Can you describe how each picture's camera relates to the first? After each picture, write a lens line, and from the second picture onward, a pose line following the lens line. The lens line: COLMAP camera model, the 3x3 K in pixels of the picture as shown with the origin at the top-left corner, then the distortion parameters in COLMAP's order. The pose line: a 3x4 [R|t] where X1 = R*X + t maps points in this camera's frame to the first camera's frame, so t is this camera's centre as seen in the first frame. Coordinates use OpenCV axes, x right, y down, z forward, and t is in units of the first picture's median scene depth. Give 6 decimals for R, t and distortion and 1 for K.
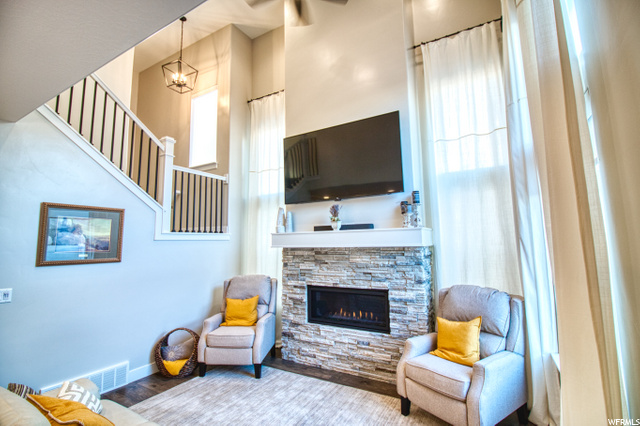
lens RADIAL K [[300.1, 0, 319.4], [0, 300.1, 210.2], [0, 0, 1]] dist [-0.001073, -0.000350]
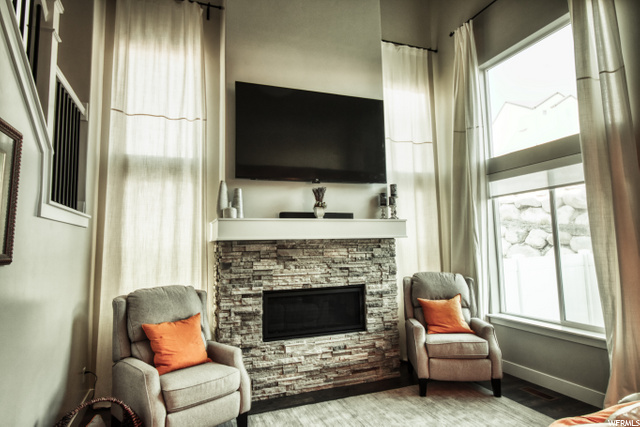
lens RADIAL K [[378.3, 0, 318.9], [0, 378.3, 210.8], [0, 0, 1]] dist [0.002756, -0.000039]
pose [[0.625879, 0.077233, 0.776087, -0.759419], [-0.073078, 0.996514, -0.040235, 0.088947], [-0.776489, -0.031532, 0.629341, 0.351579]]
